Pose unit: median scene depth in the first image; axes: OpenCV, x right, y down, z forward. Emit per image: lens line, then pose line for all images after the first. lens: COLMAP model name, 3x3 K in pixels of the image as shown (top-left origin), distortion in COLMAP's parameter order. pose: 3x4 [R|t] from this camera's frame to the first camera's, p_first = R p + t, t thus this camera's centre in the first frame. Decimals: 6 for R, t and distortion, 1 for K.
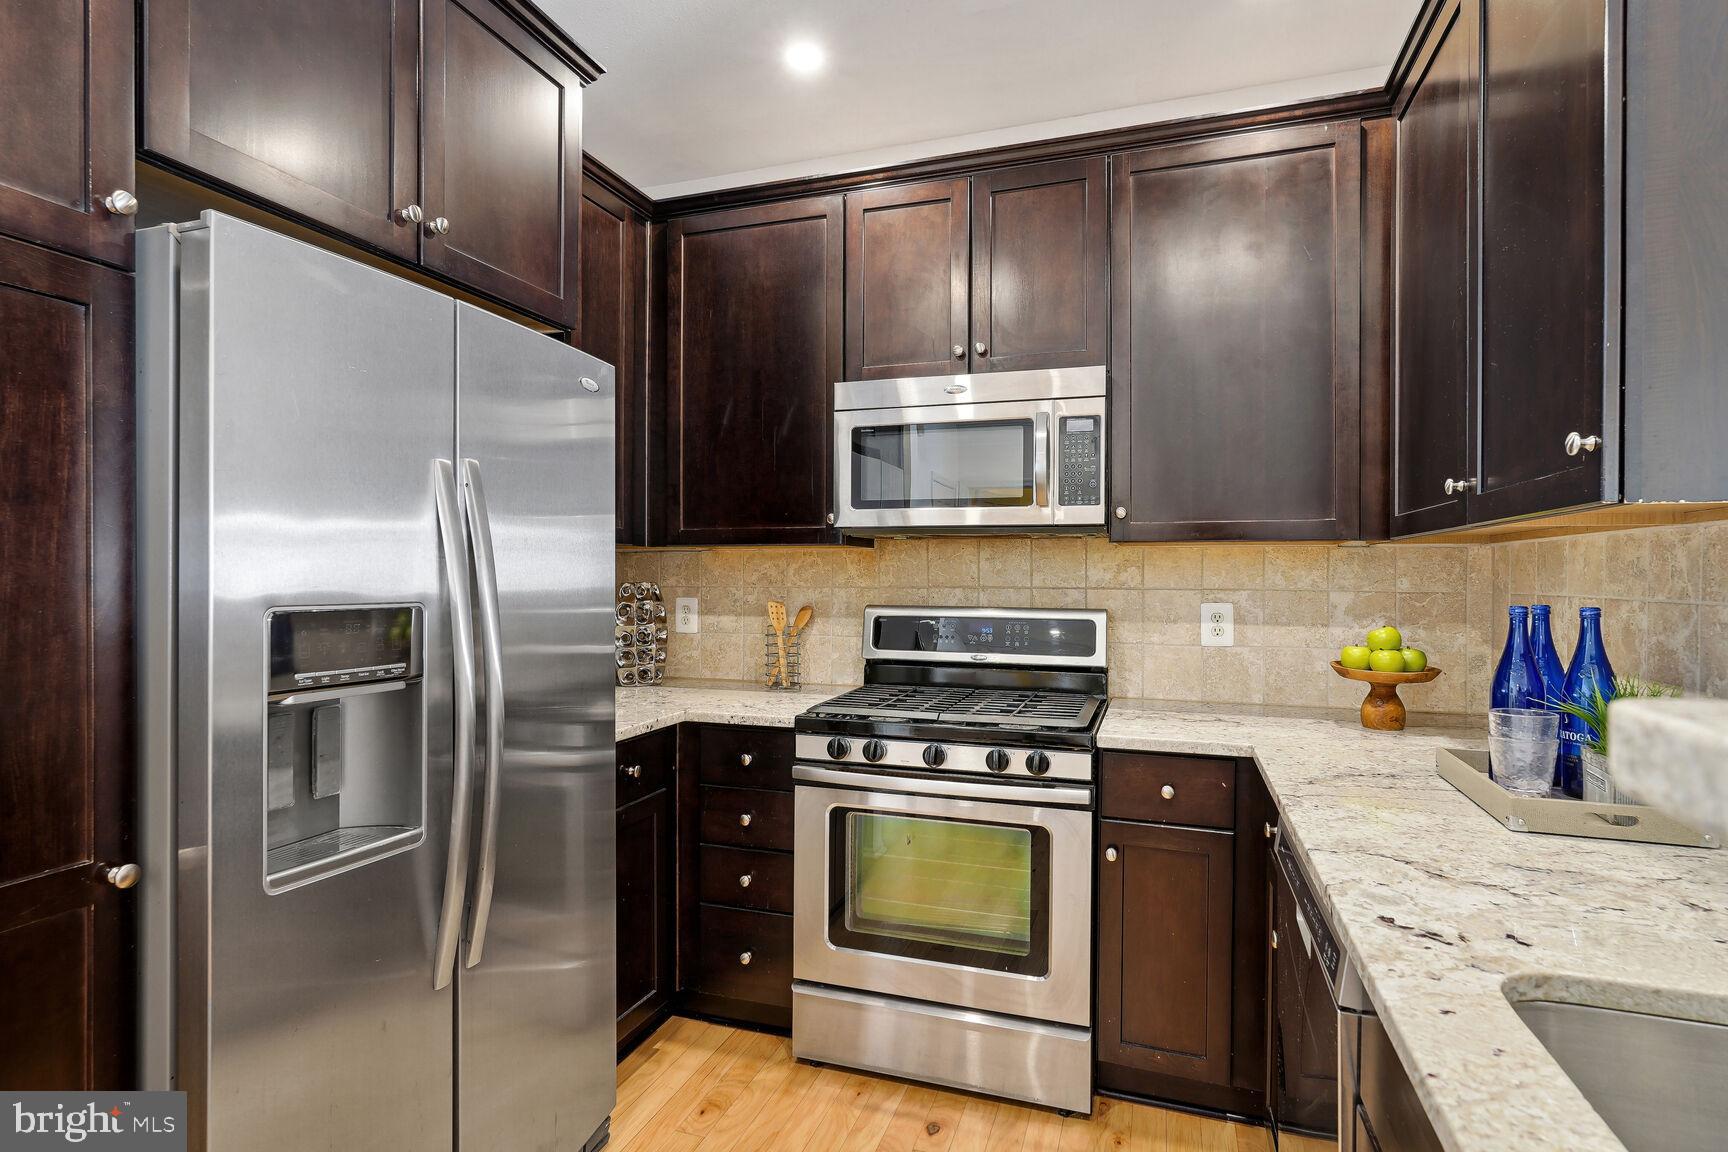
lens RADIAL K [[880.9, 0, 861.4], [0, 880.9, 577.0], [0, 0, 1]] dist [-0.008648, 0.007260]
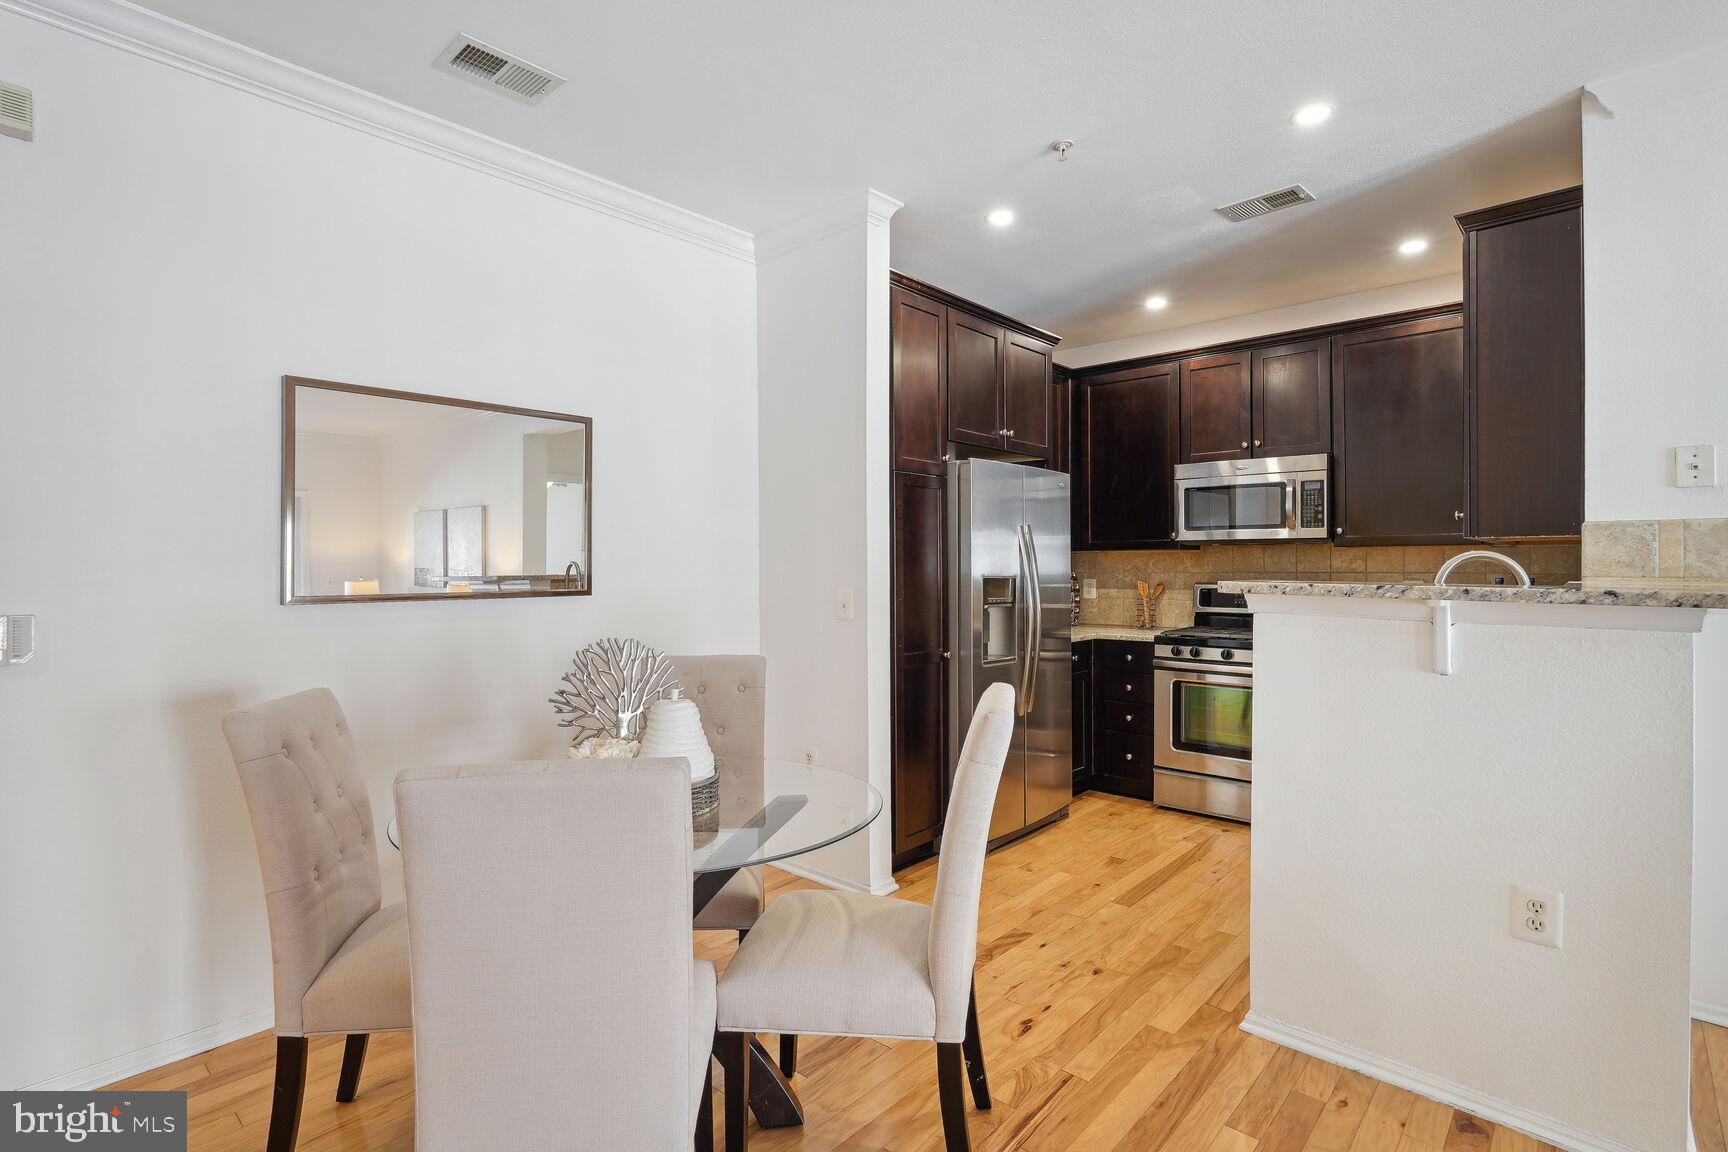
lens RADIAL K [[843.5, 0, 863.2], [0, 843.5, 567.4], [0, 0, 1]] dist [-0.000174, 0.000379]
pose [[0.920285, -0.006521, -0.391195, 0.067773], [0.005821, 0.999979, -0.002974, 0.003204], [0.391206, 0.000460, 0.920303, -1.038823]]
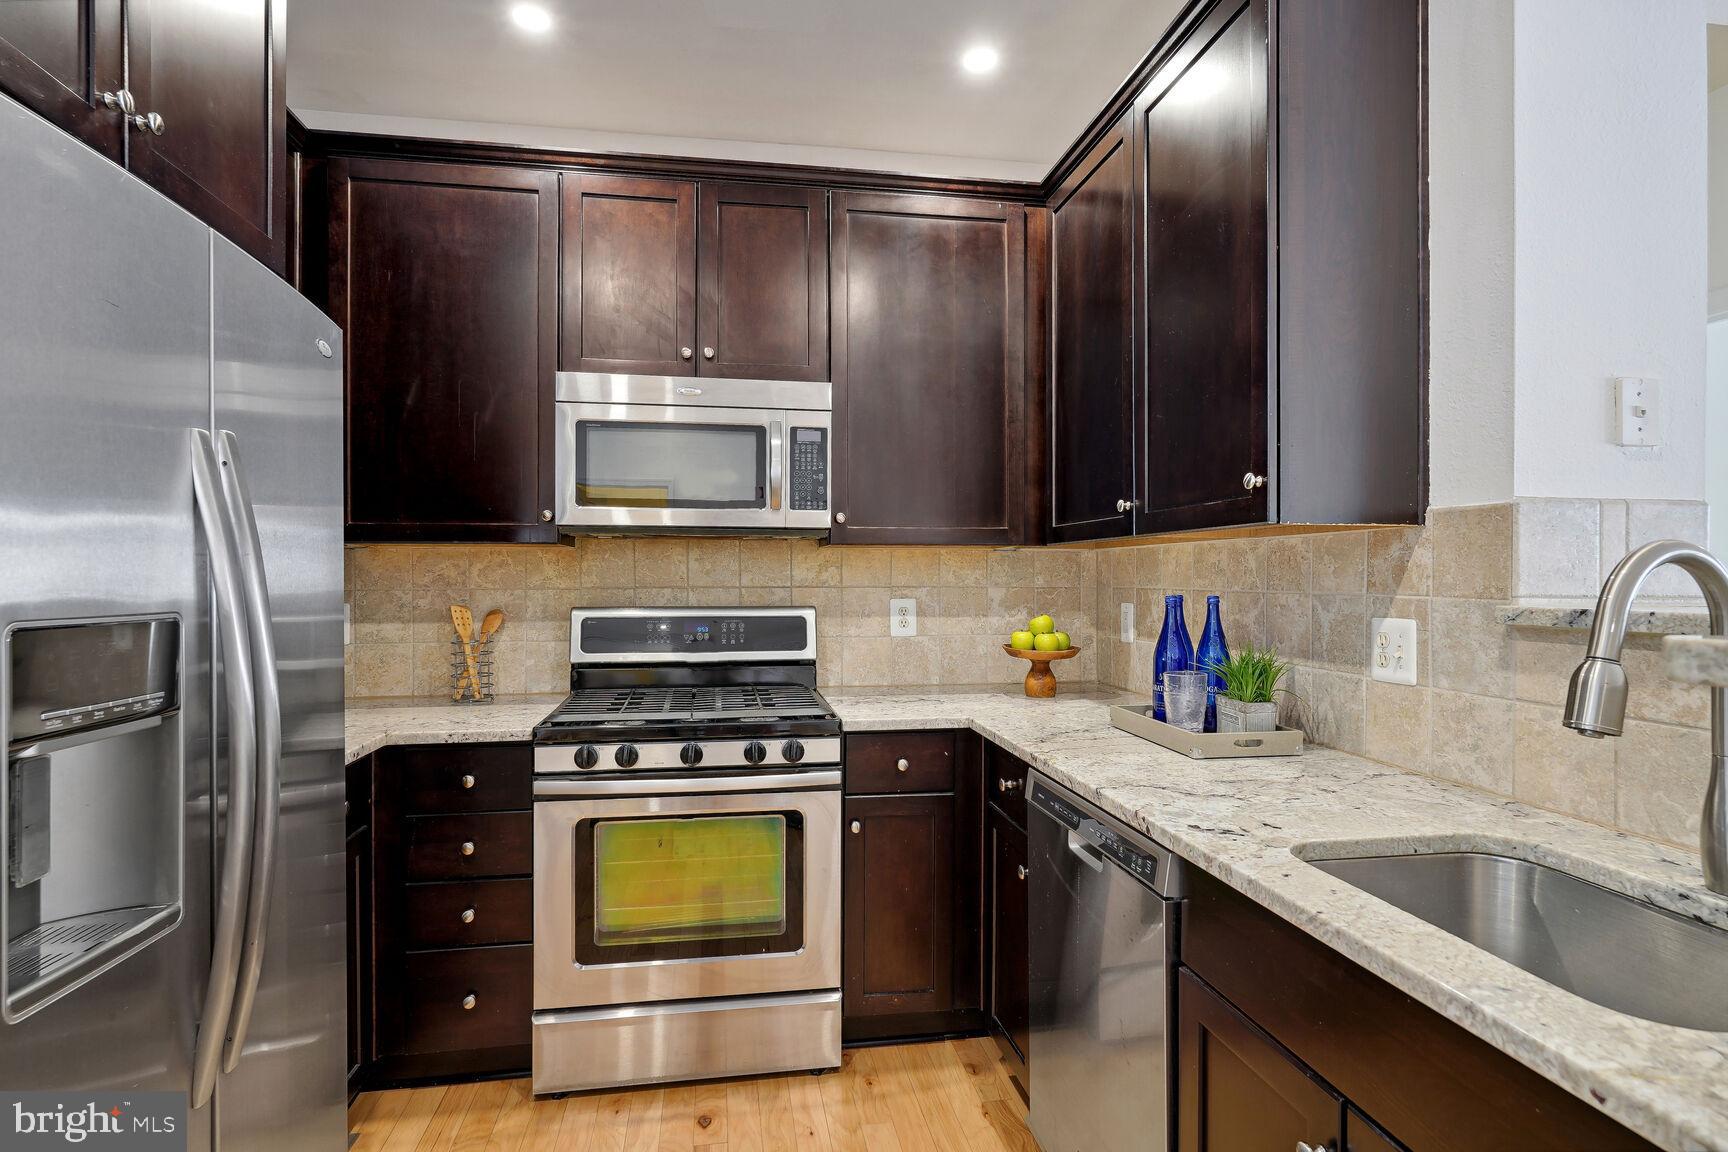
lens RADIAL K [[880.9, 0, 861.4], [0, 880.9, 577.0], [0, 0, 1]] dist [-0.008648, 0.007260]
pose [[0.880795, -0.005176, 0.473470, -0.207429], [0.005293, 0.999985, 0.001086, -0.000104], [-0.473469, 0.001550, 0.880809, 0.018922]]
